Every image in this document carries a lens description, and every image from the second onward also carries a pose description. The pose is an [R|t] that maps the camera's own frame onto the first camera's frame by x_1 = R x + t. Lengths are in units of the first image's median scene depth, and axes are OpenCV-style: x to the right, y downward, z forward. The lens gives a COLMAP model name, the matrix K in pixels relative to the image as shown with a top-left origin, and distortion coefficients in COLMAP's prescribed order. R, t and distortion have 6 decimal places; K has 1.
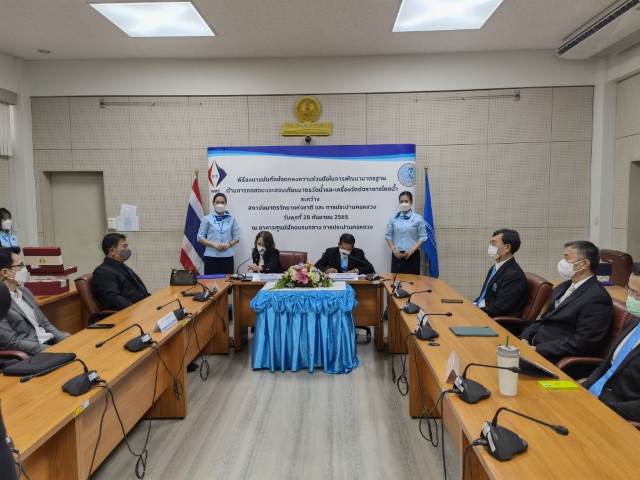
lens RADIAL K [[499.2, 0, 323.0], [0, 499.2, 241.3], [0, 0, 1]] dist [0.079580, -0.074391]
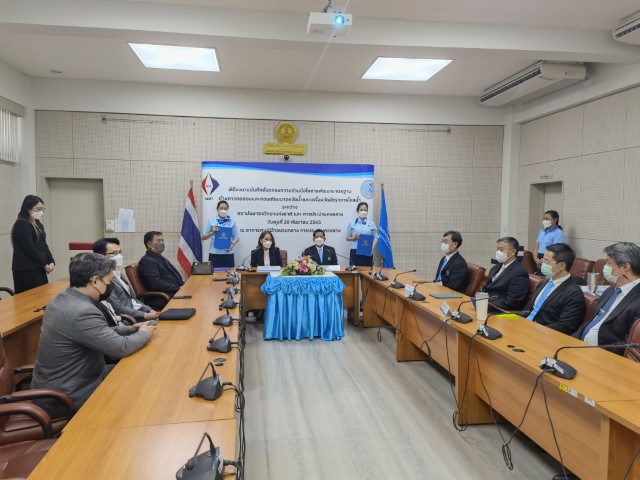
lens RADIAL K [[499.2, 0, 323.0], [0, 499.2, 241.3], [0, 0, 1]] dist [0.079580, -0.074391]
pose [[0.984731, 0.007592, 0.173918, -0.160577], [-0.004151, 0.999789, -0.020142, 0.022934], [-0.174034, 0.019113, 0.984554, -0.207298]]
